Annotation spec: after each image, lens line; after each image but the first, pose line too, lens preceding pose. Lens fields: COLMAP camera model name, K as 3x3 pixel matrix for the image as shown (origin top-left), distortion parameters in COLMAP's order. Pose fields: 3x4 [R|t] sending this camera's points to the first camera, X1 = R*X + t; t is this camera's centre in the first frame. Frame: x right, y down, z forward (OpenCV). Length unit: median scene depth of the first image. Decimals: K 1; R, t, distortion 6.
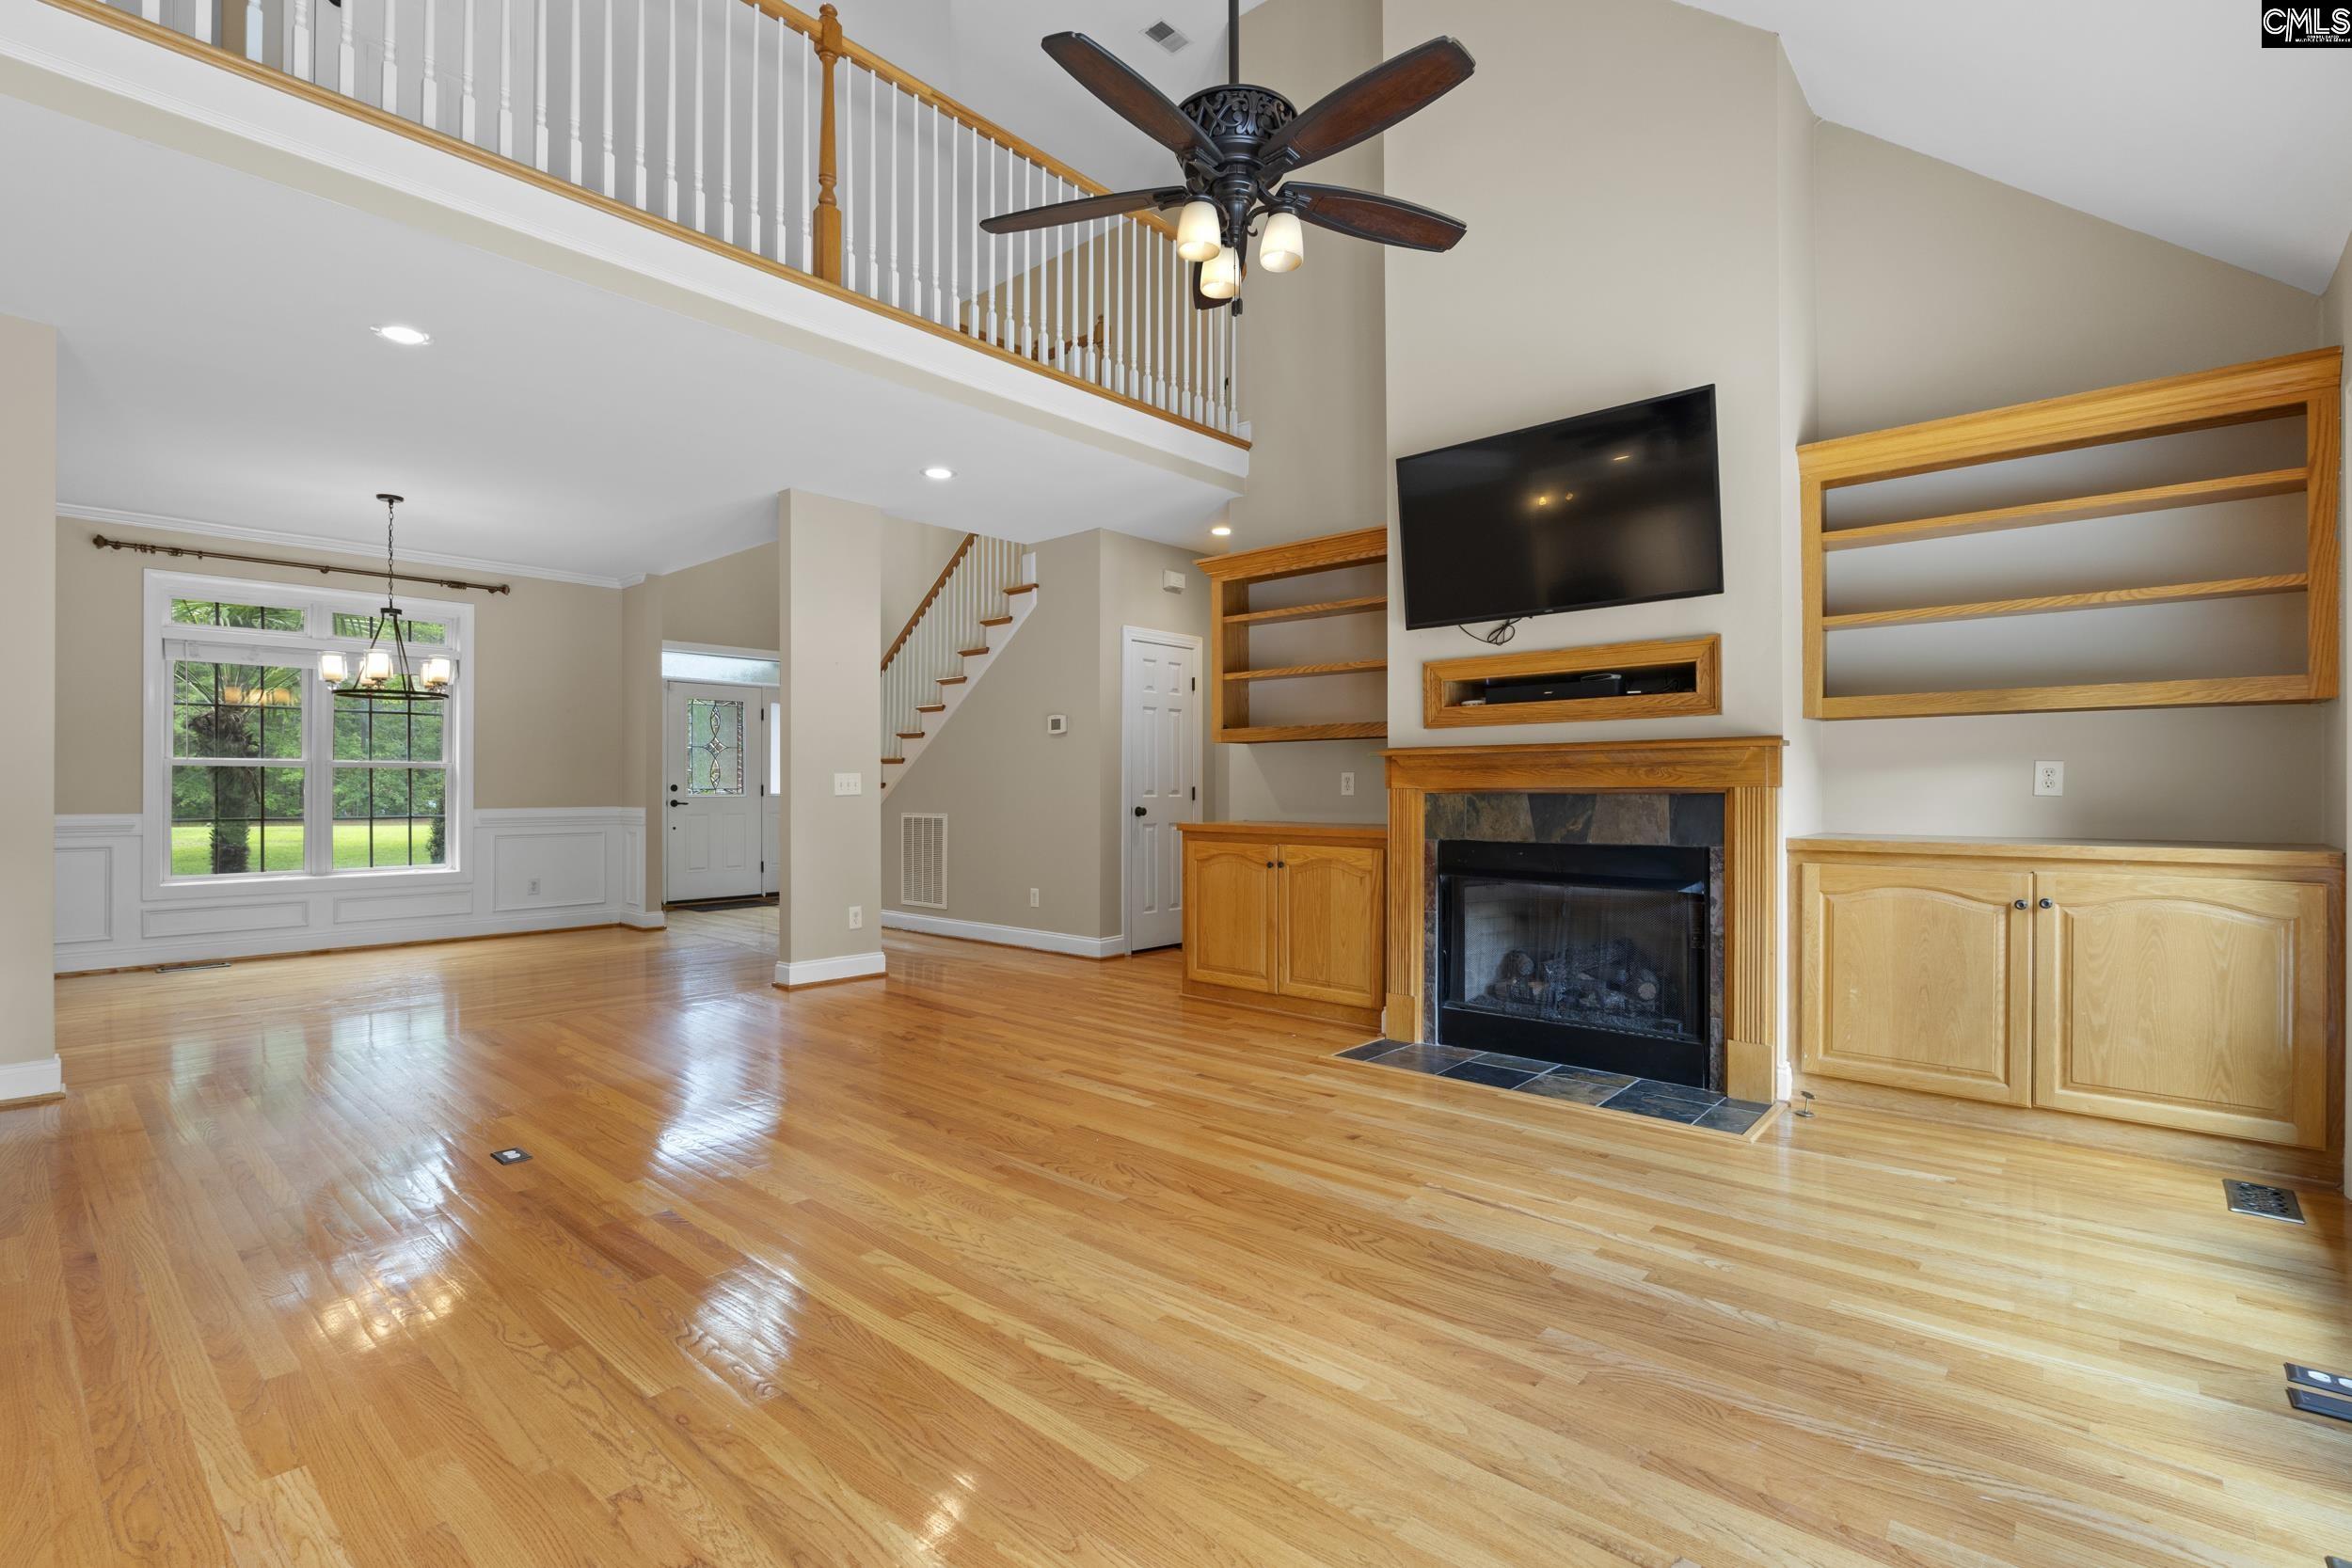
lens RADIAL K [[1083.3, 0, 1156.1], [0, 1083.3, 789.7], [0, 0, 1]] dist [-0.006474, 0.001722]
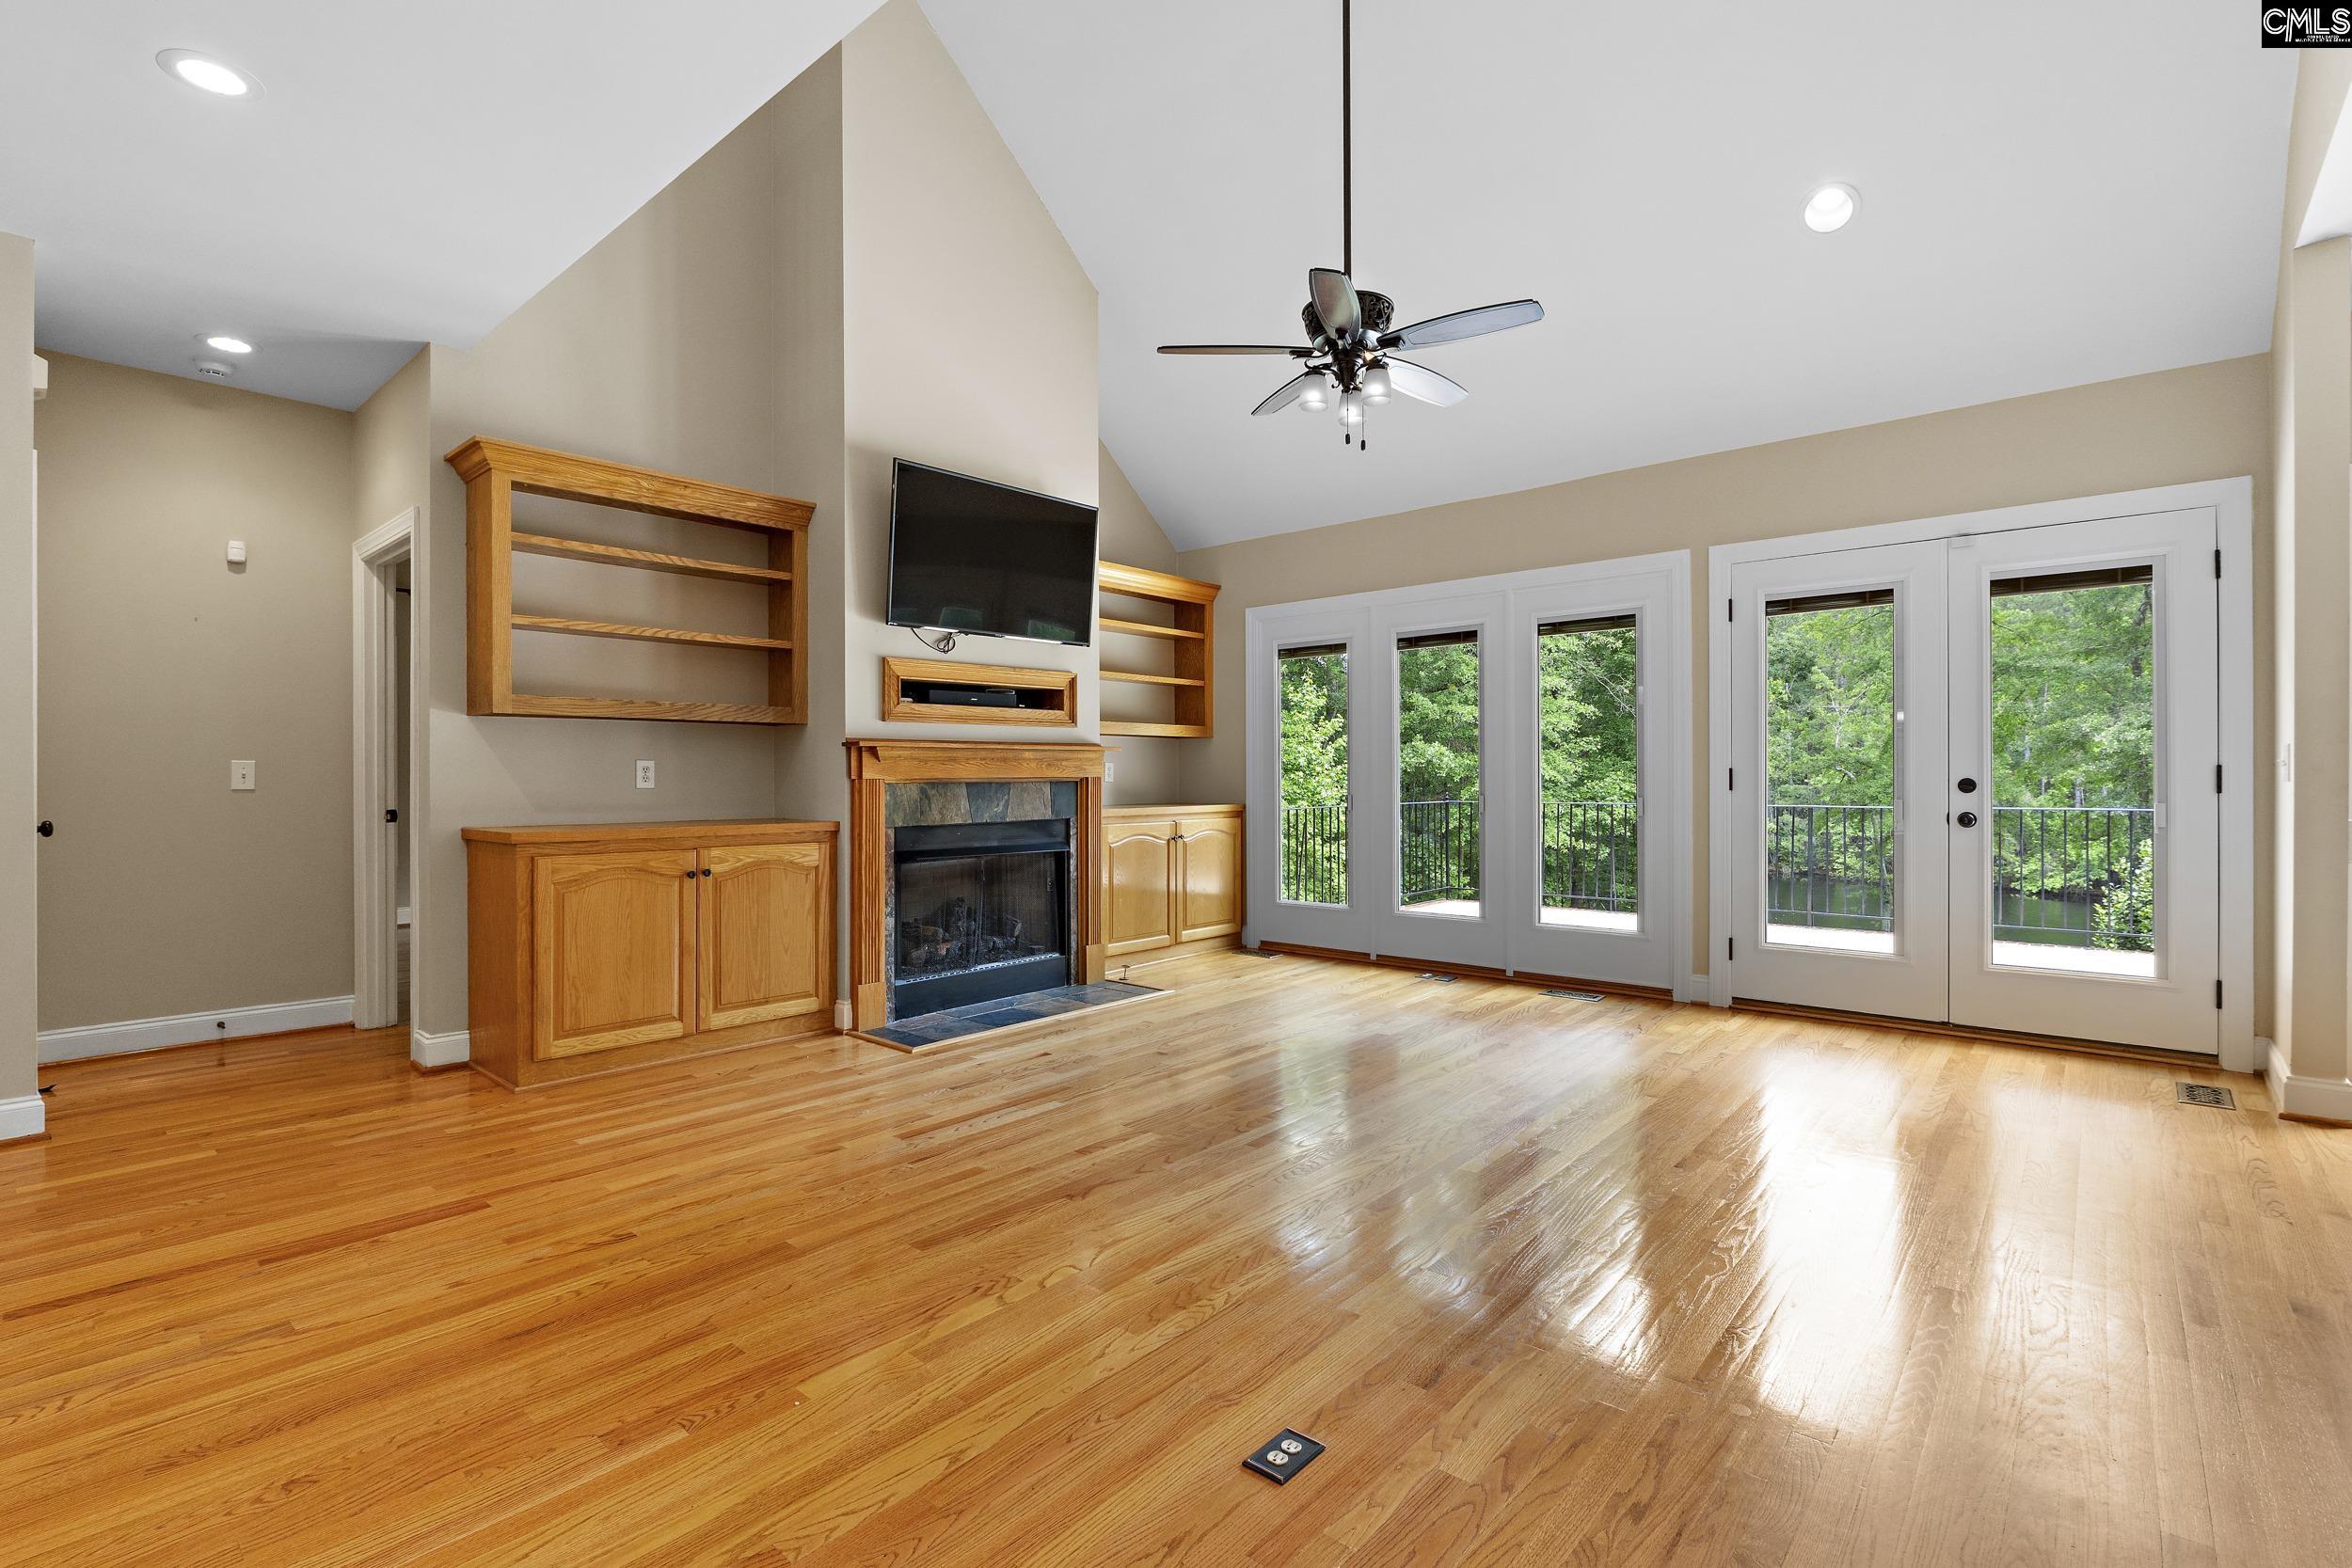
lens RADIAL K [[1083.3, 0, 1176.9], [0, 1083.3, 777.0], [0, 0, 1]] dist [-0.006474, 0.001722]
pose [[-0.020726, 0.002445, 0.999782, -0.822245], [0.008900, 0.999958, -0.002260, 0.002364], [-0.999746, 0.008852, -0.020747, 0.769661]]
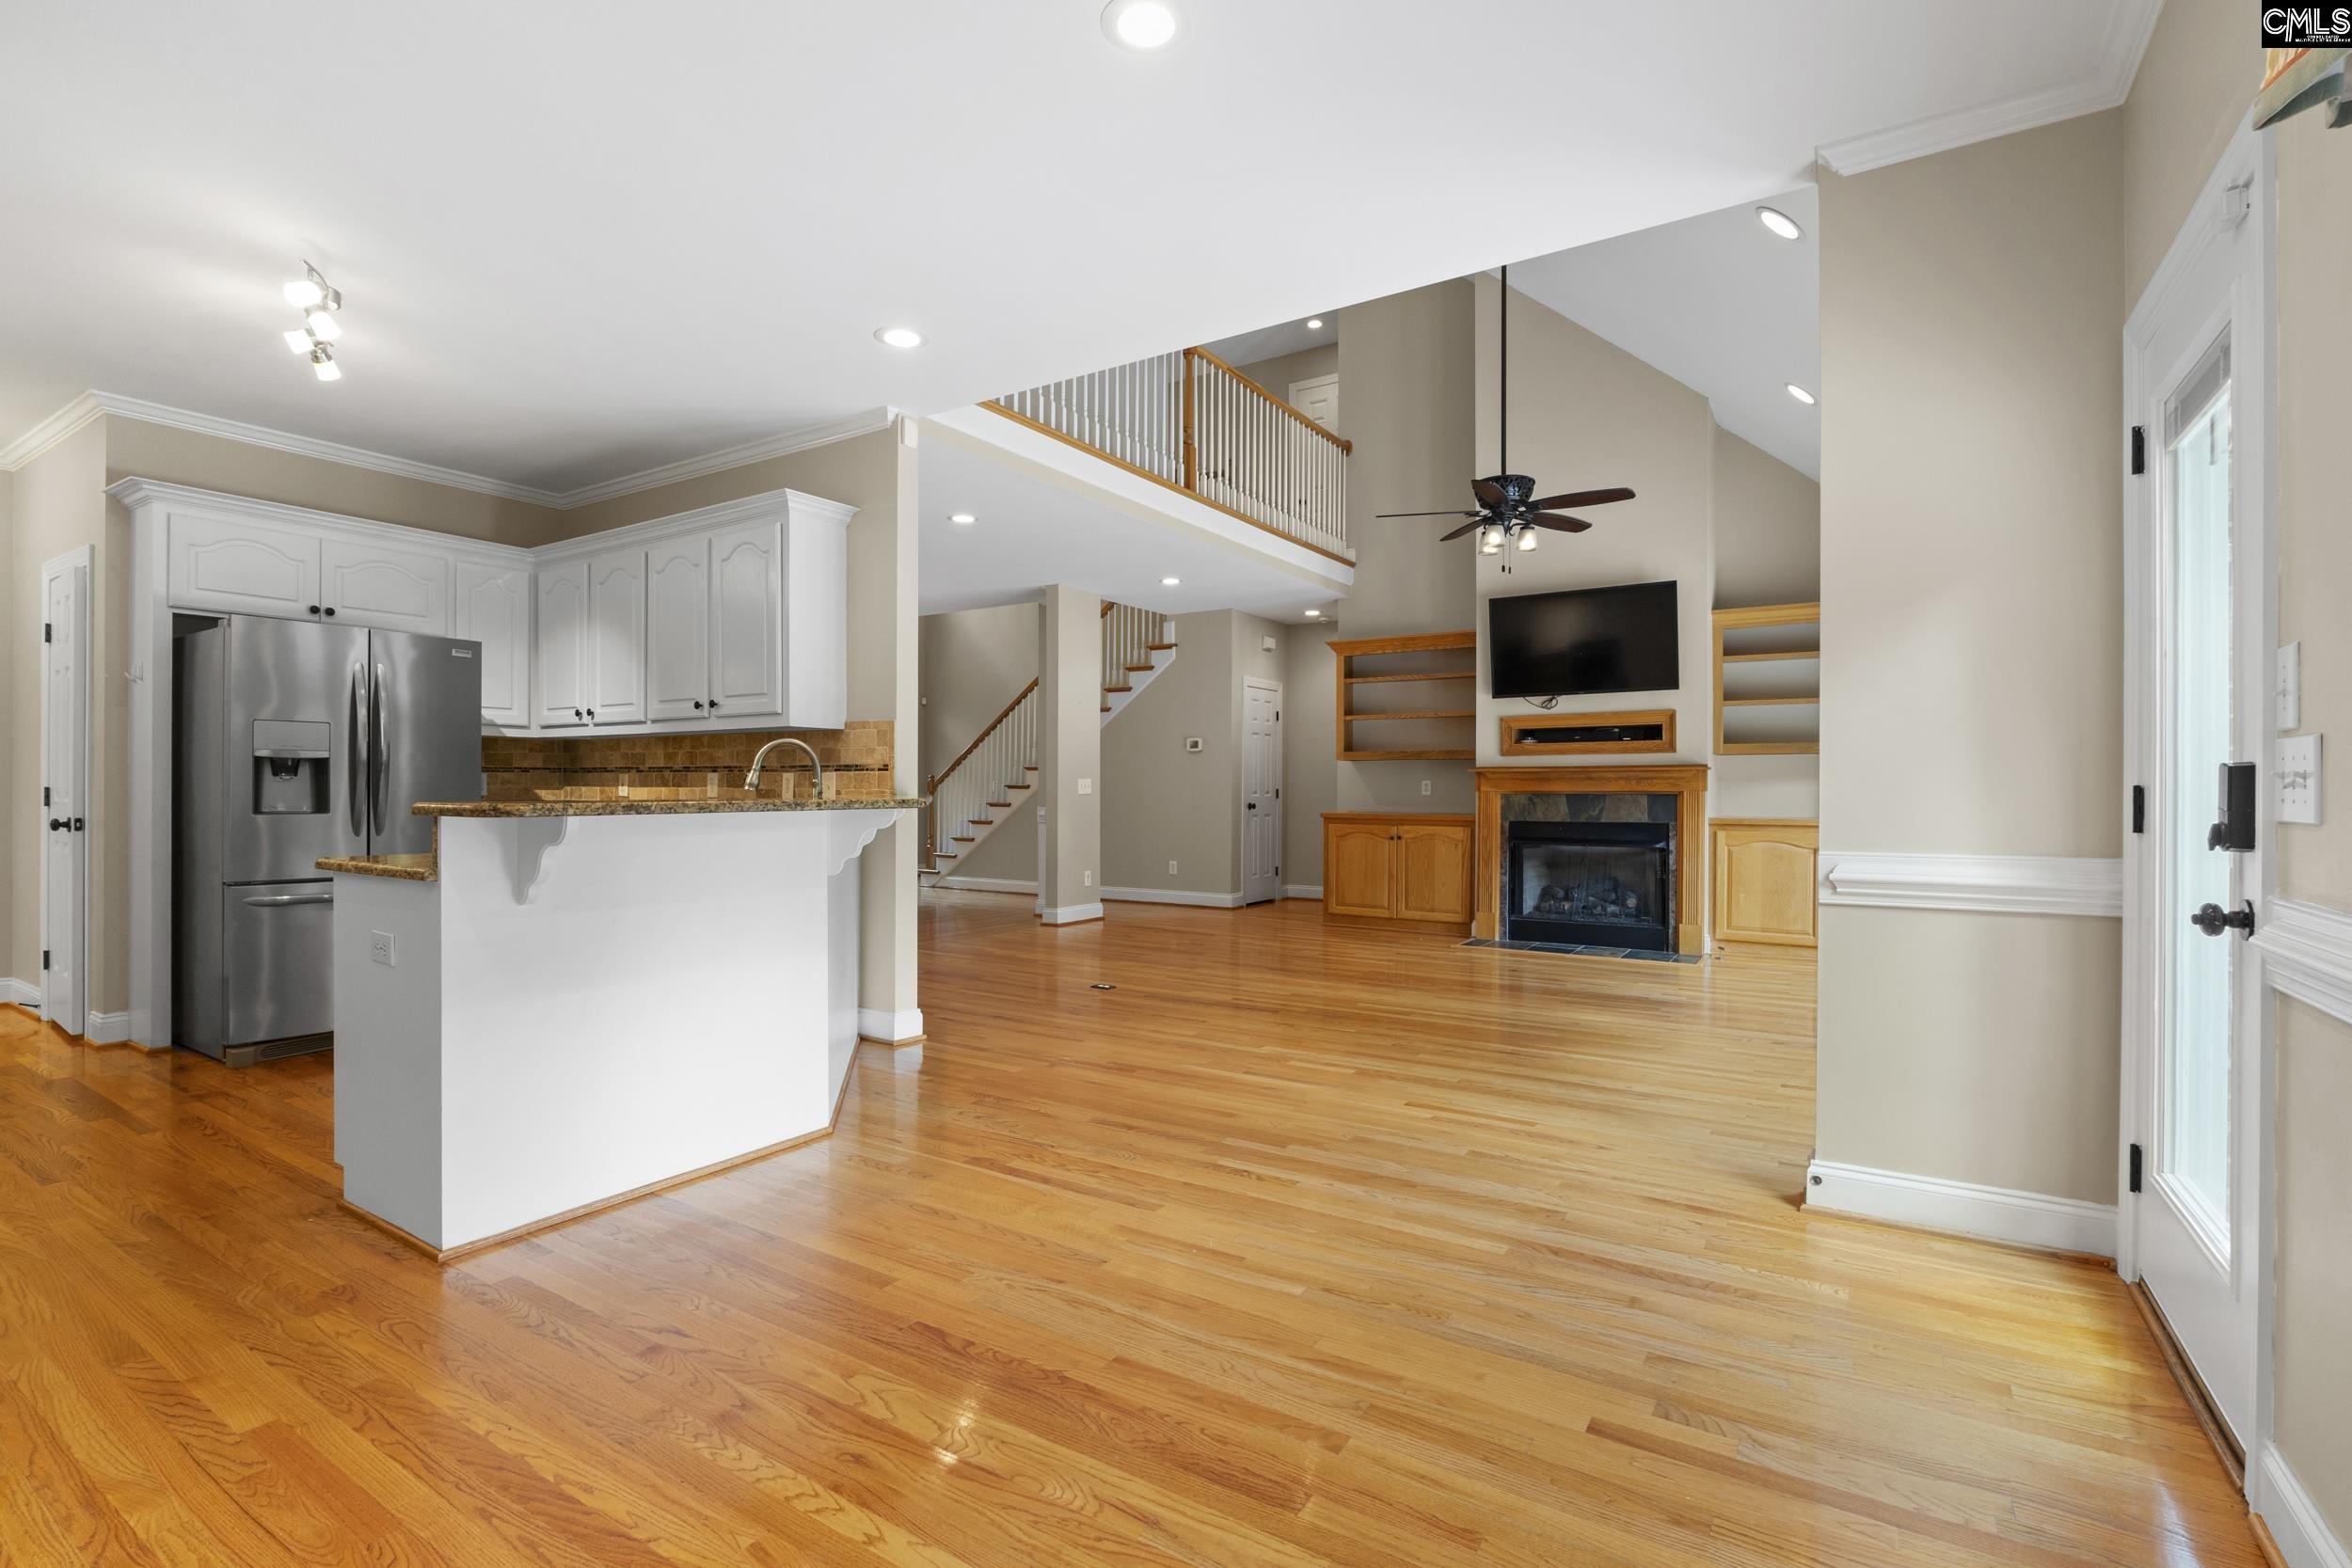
lens RADIAL K [[1083.3, 0, 1158.2], [0, 1083.3, 802.2], [0, 0, 1]] dist [-0.006474, 0.001722]
pose [[0.987442, 0.000705, 0.157980, -0.575673], [-0.002635, 0.999924, 0.012003, -0.002827], [-0.157959, -0.012268, 0.987369, -0.622329]]
